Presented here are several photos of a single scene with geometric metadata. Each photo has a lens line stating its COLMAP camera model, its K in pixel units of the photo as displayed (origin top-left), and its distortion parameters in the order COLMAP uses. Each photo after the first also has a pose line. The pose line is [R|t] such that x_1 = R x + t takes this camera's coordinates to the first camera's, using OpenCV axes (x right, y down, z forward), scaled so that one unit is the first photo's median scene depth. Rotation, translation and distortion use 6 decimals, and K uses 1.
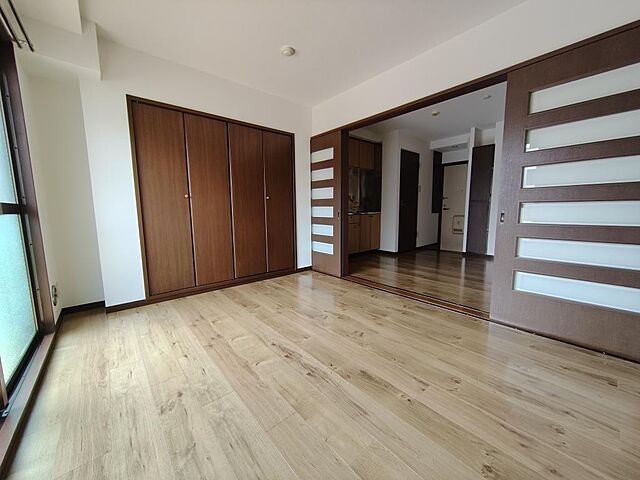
lens RADIAL K [[245.5, 0, 320.0], [0, 245.5, 240.0], [0, 0, 1]] dist [-0.007768, 0.000237]
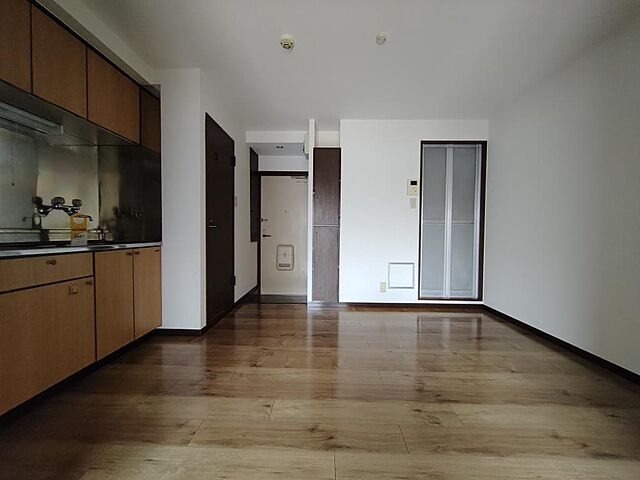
lens RADIAL K [[245.5, 0, 320.0], [0, 245.5, 240.0], [0, 0, 1]] dist [-0.007768, 0.000237]
pose [[0.668140, -0.003188, 0.744029, 0.104766], [0.079796, 0.994530, -0.067396, -0.061043], [-0.739745, 0.104401, 0.664739, 0.467153]]
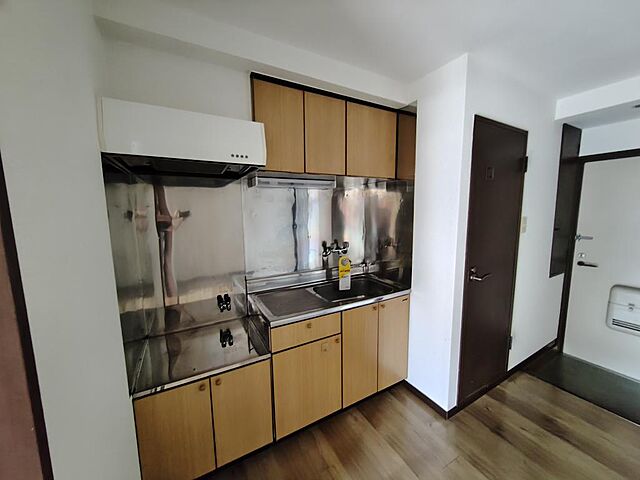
lens RADIAL K [[245.5, 0, 320.0], [0, 245.5, 240.0], [0, 0, 1]] dist [-0.007768, 0.000237]
pose [[0.977440, 0.020565, -0.210209, 0.177173], [-0.020660, 0.999785, 0.001744, -0.177669], [0.210199, 0.002638, 0.977655, 0.557866]]
